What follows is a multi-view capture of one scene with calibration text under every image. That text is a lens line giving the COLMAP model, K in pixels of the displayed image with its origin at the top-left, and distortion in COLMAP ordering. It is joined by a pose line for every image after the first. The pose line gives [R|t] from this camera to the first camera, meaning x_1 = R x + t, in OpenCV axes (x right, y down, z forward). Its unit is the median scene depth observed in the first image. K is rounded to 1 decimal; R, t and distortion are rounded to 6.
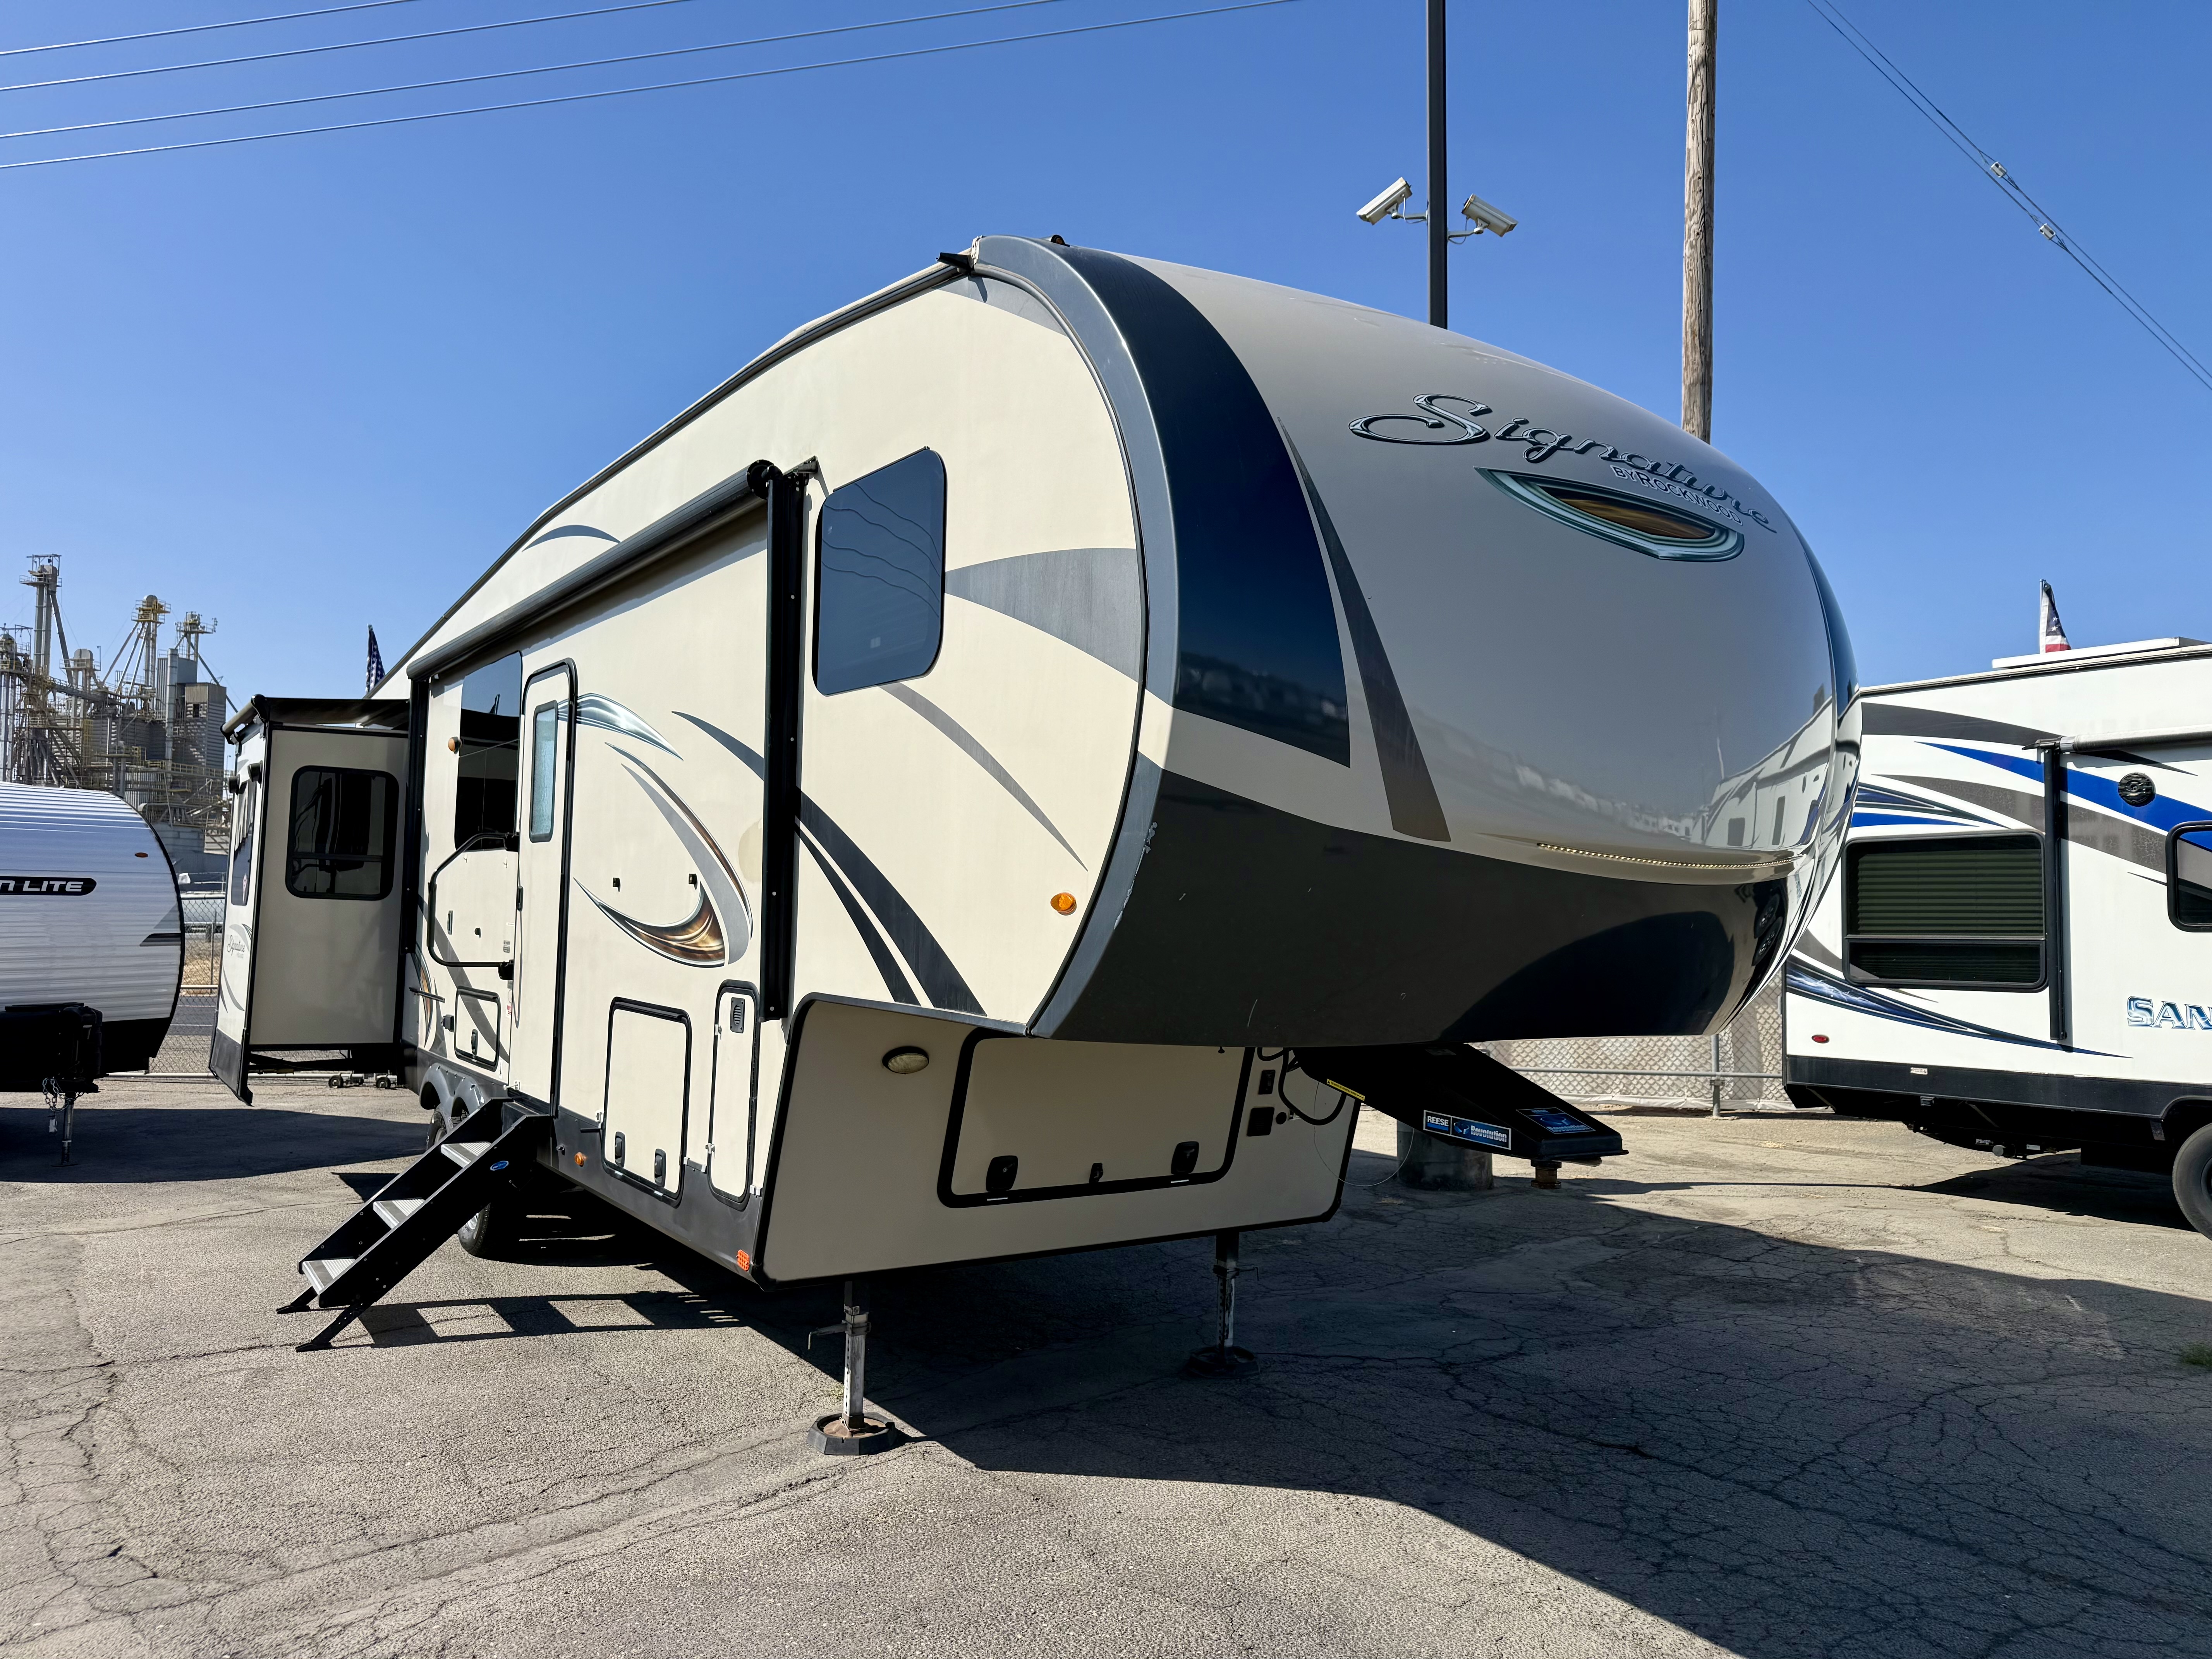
lens RADIAL K [[1566.0, 0, 1106.0], [0, 1566.0, 829.5], [0, 0, 1]] dist [0.009759, 0.001339]
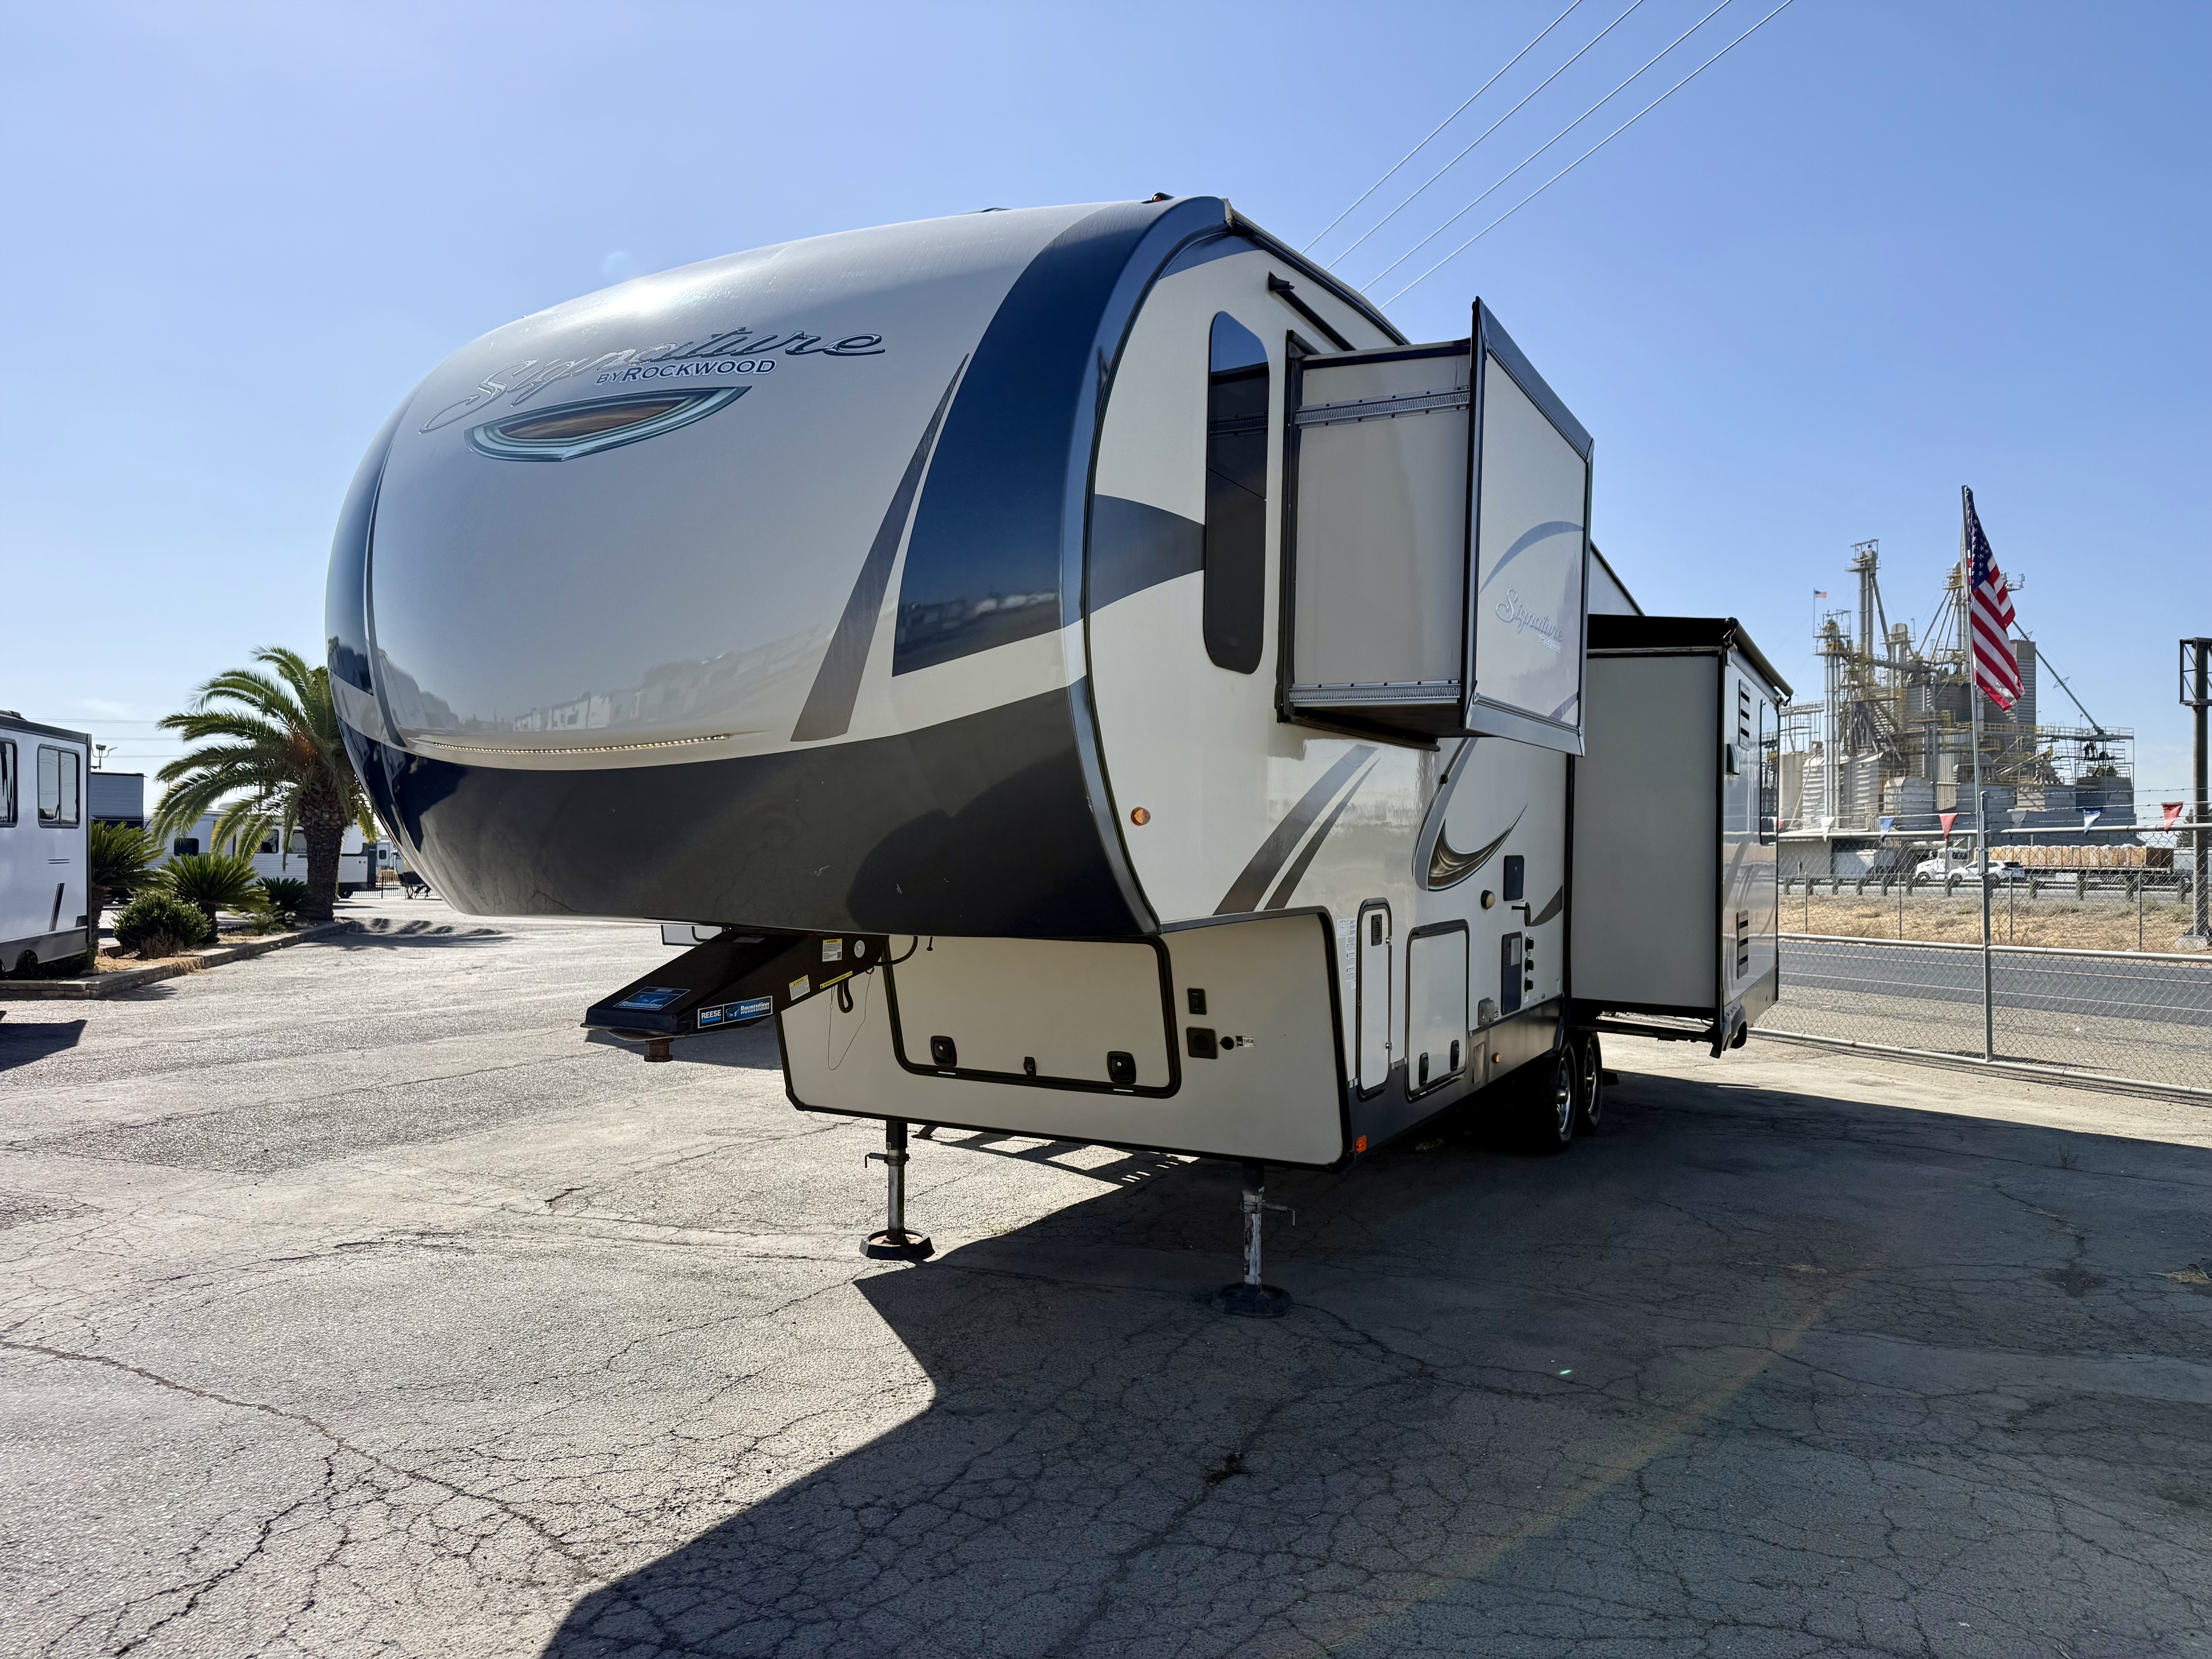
lens RADIAL K [[1566.0, 0, 1106.0], [0, 1566.0, 829.5], [0, 0, 1]] dist [0.009759, 0.001339]
pose [[0.468165, -0.020596, -0.883401, 0.591418], [0.043181, 0.999067, -0.000408, 0.036736], [0.882585, -0.037956, 0.468618, 0.335760]]
